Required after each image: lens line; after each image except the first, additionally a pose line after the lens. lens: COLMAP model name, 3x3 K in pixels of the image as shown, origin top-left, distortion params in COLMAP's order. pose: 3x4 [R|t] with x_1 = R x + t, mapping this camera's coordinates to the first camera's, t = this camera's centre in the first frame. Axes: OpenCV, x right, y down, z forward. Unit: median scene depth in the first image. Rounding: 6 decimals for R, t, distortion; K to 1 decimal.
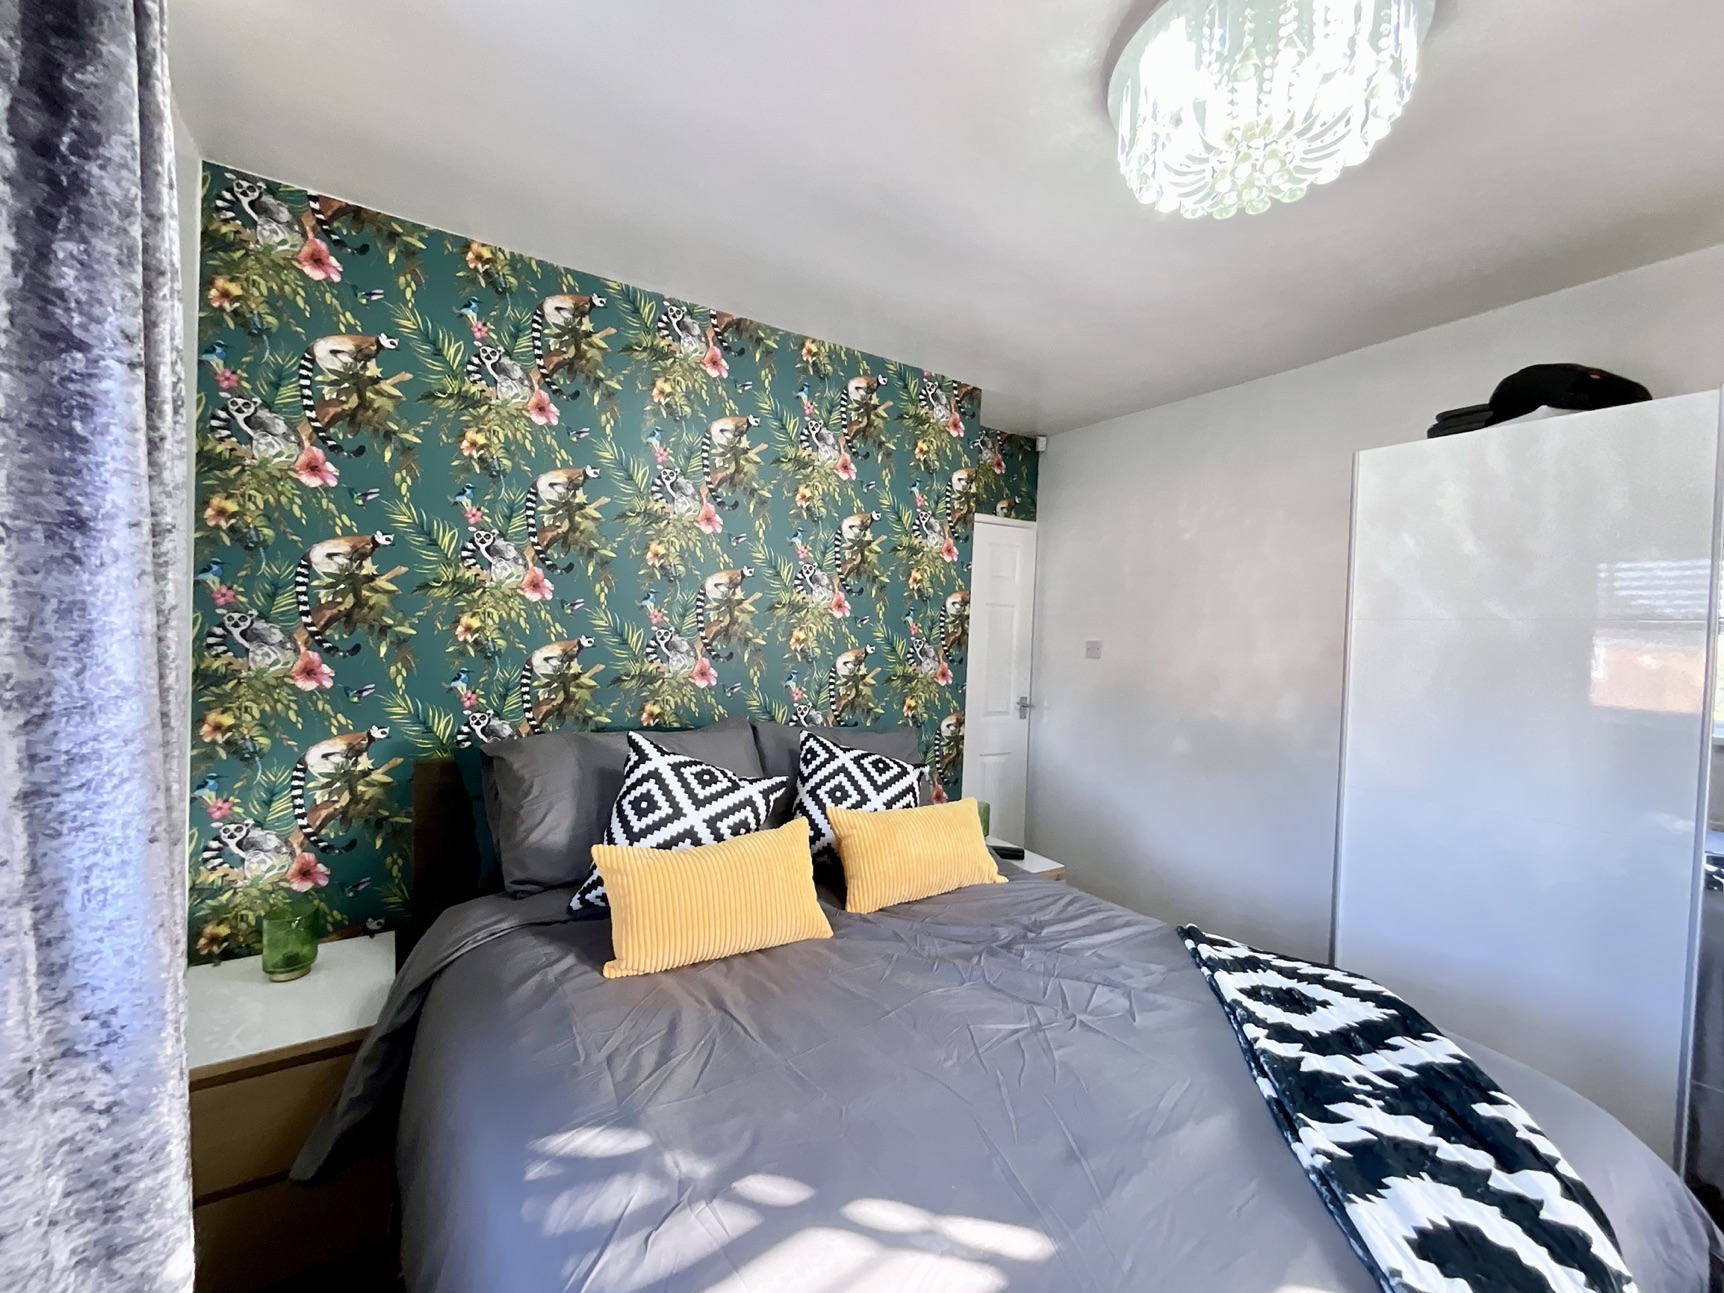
lens RADIAL K [[694.6, 0, 862.0], [0, 694.6, 646.5], [0, 0, 1]] dist [-0.001263, 0.000503]
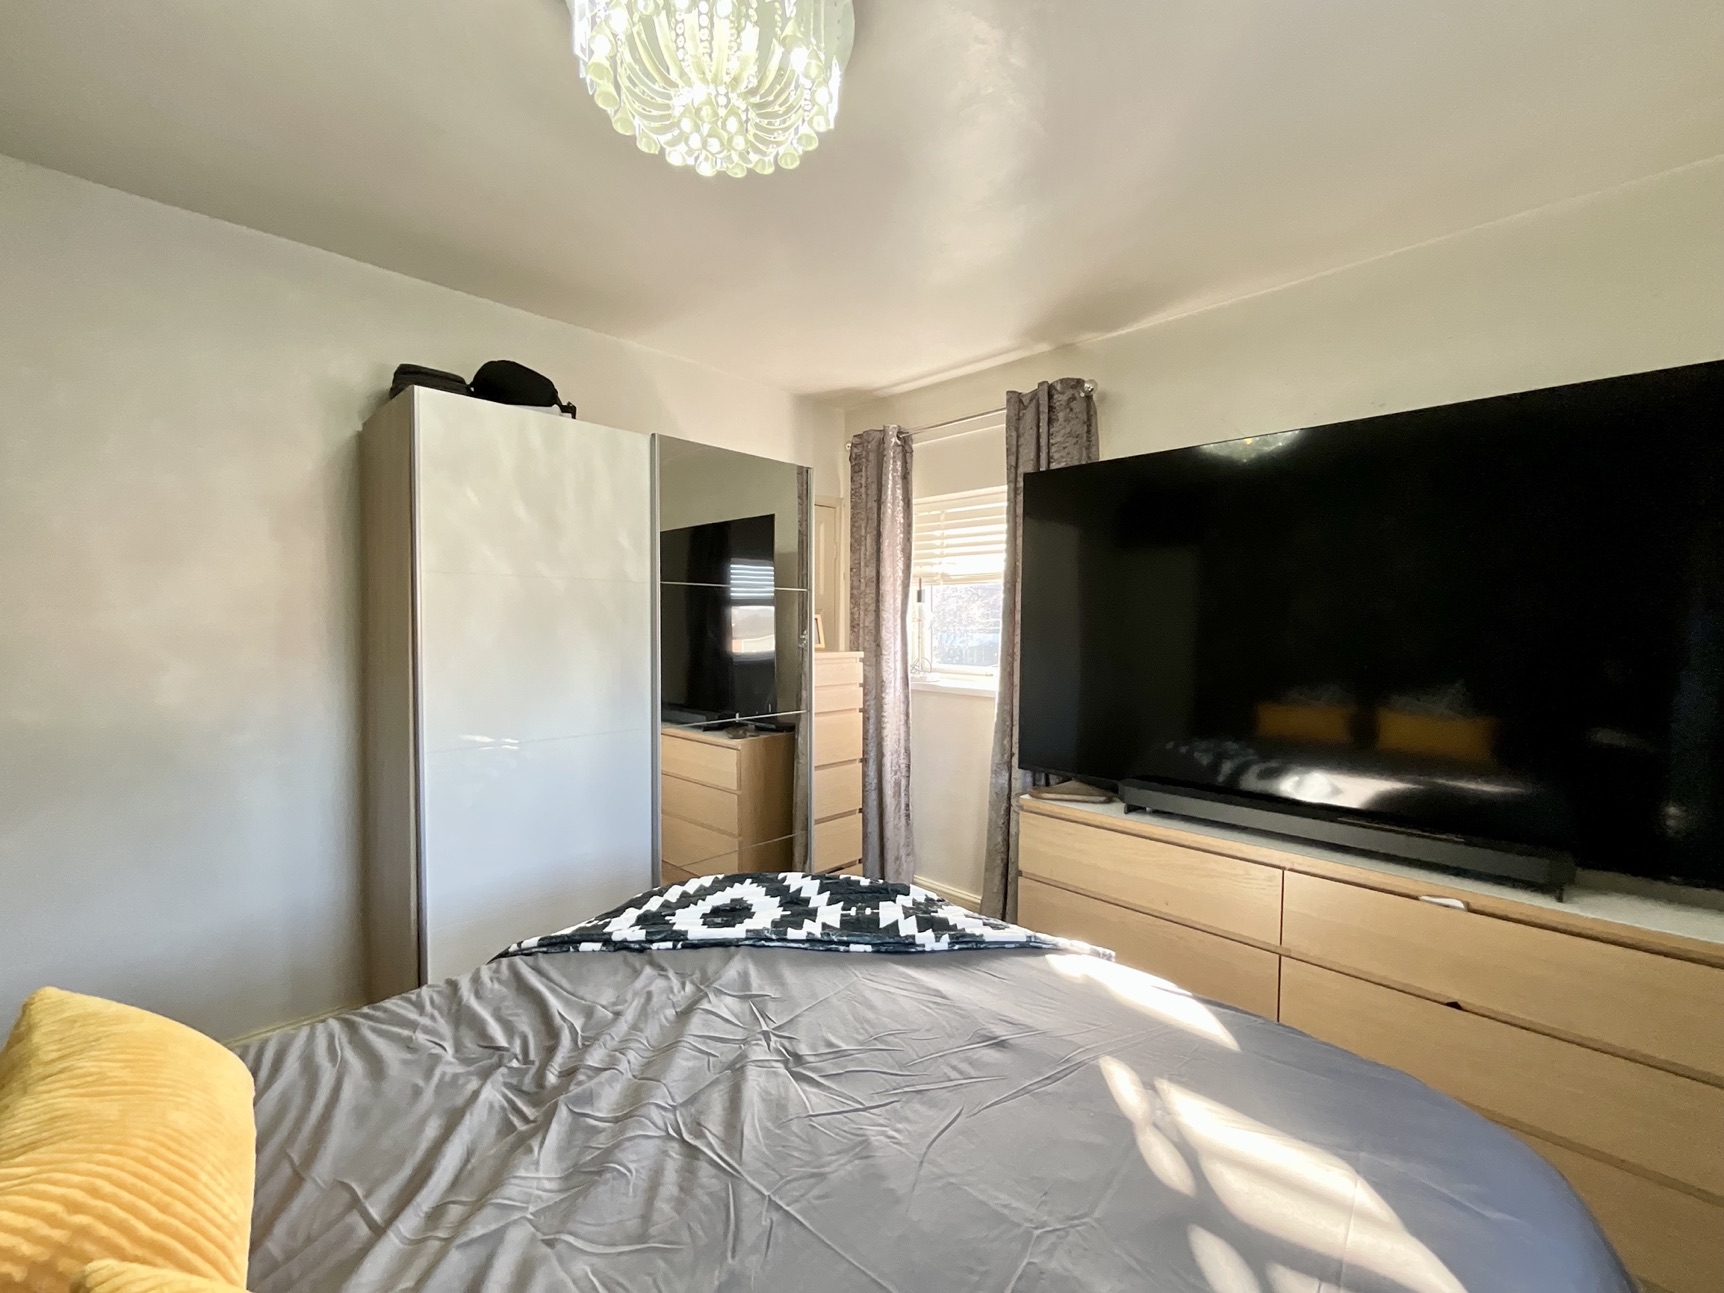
lens RADIAL K [[696.8, 0, 860.0], [0, 696.8, 645.2], [0, 0, 1]] dist [-0.004182, -0.000194]
pose [[-0.218369, -0.071765, 0.973224, -0.359416], [-0.004708, 0.997358, 0.072488, -0.012937], [-0.975855, 0.011247, -0.218130, 0.711649]]
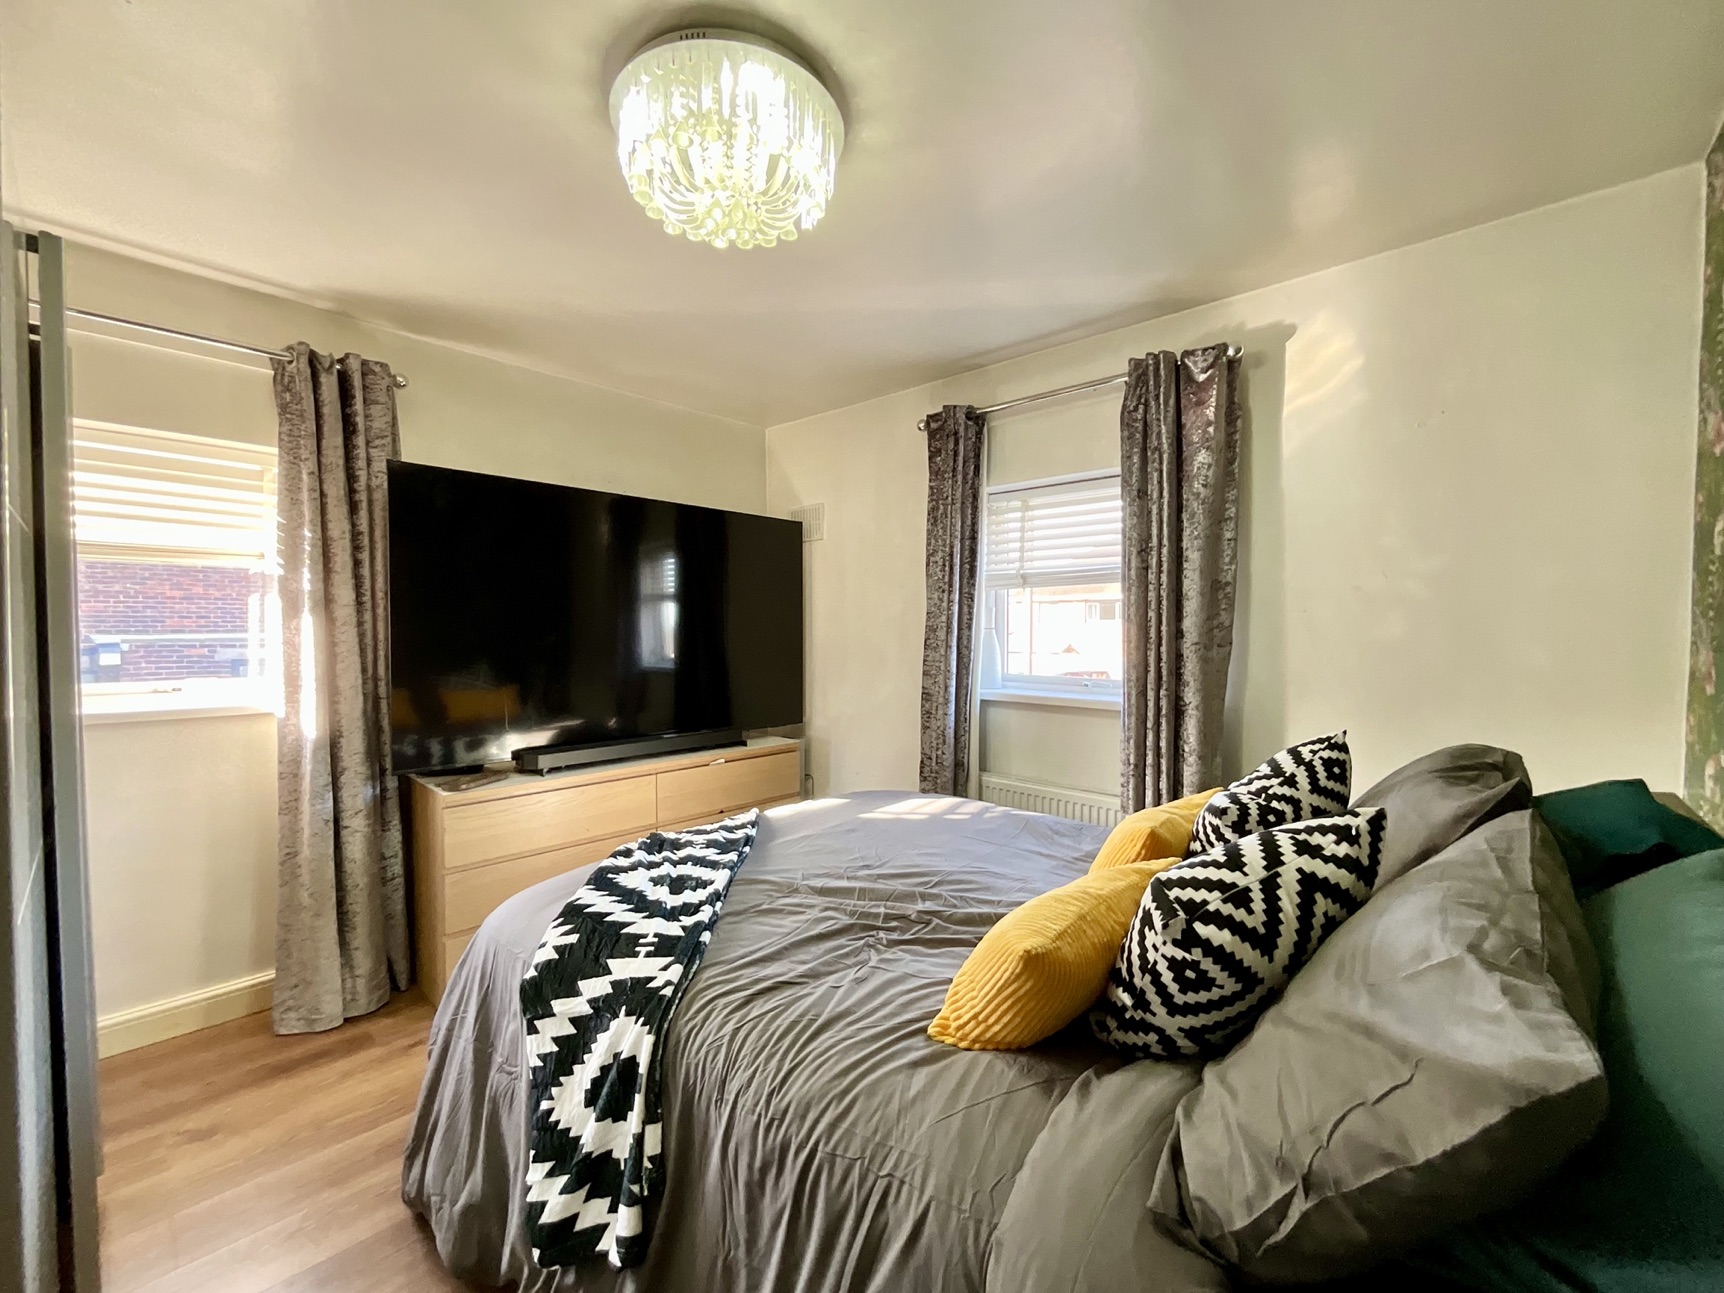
lens RADIAL K [[696.8, 0, 860.0], [0, 696.8, 645.2], [0, 0, 1]] dist [-0.004182, -0.000194]
pose [[-0.968796, -0.036978, -0.245084, 0.425067], [-0.044906, 0.998631, 0.026834, 0.016146], [0.243756, 0.037003, -0.969130, 1.585378]]
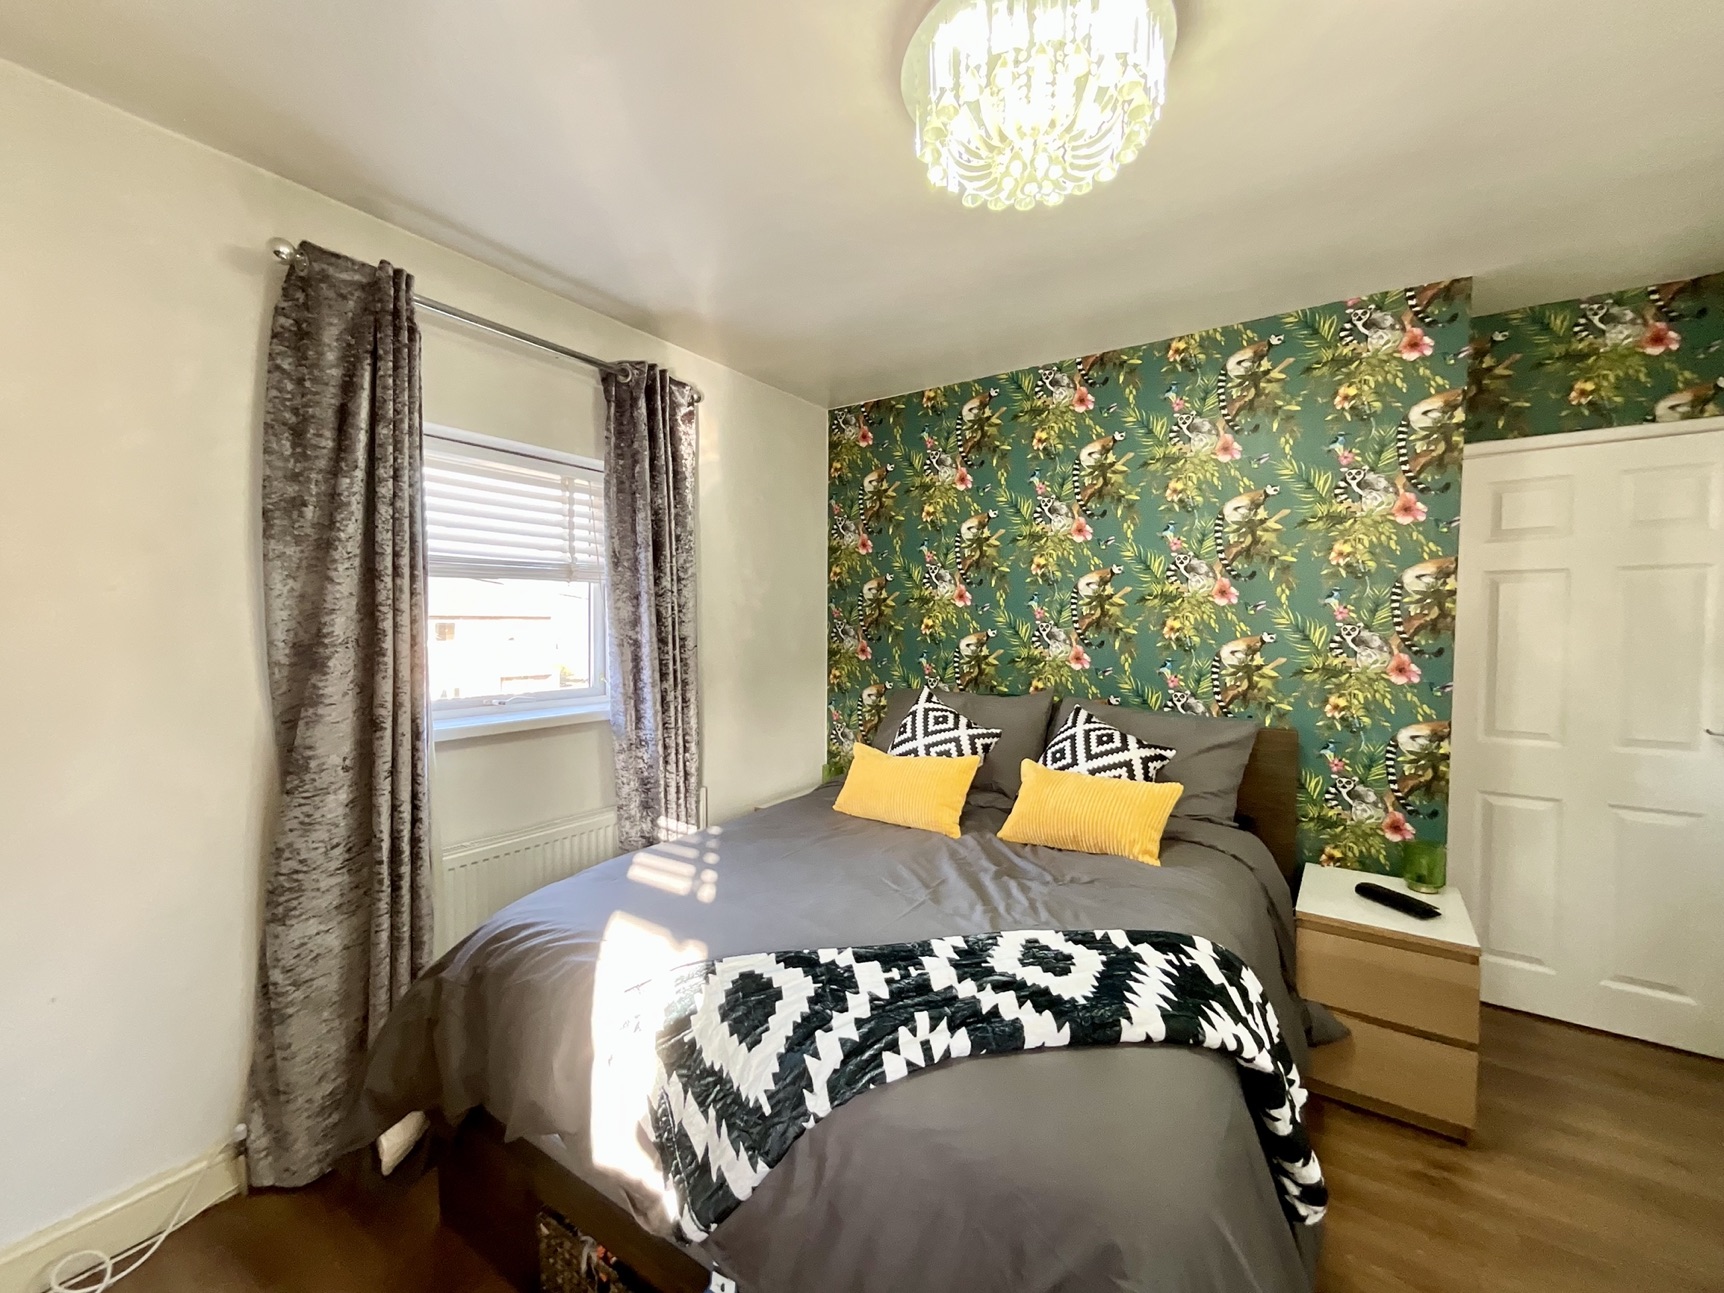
lens RADIAL K [[696.8, 0, 860.0], [0, 696.8, 645.2], [0, 0, 1]] dist [-0.004182, -0.000194]
pose [[0.389115, -0.010579, -0.921128, 0.998774], [0.003499, 0.999944, -0.010006, 0.036748], [0.921183, 0.000671, 0.389130, 0.238897]]
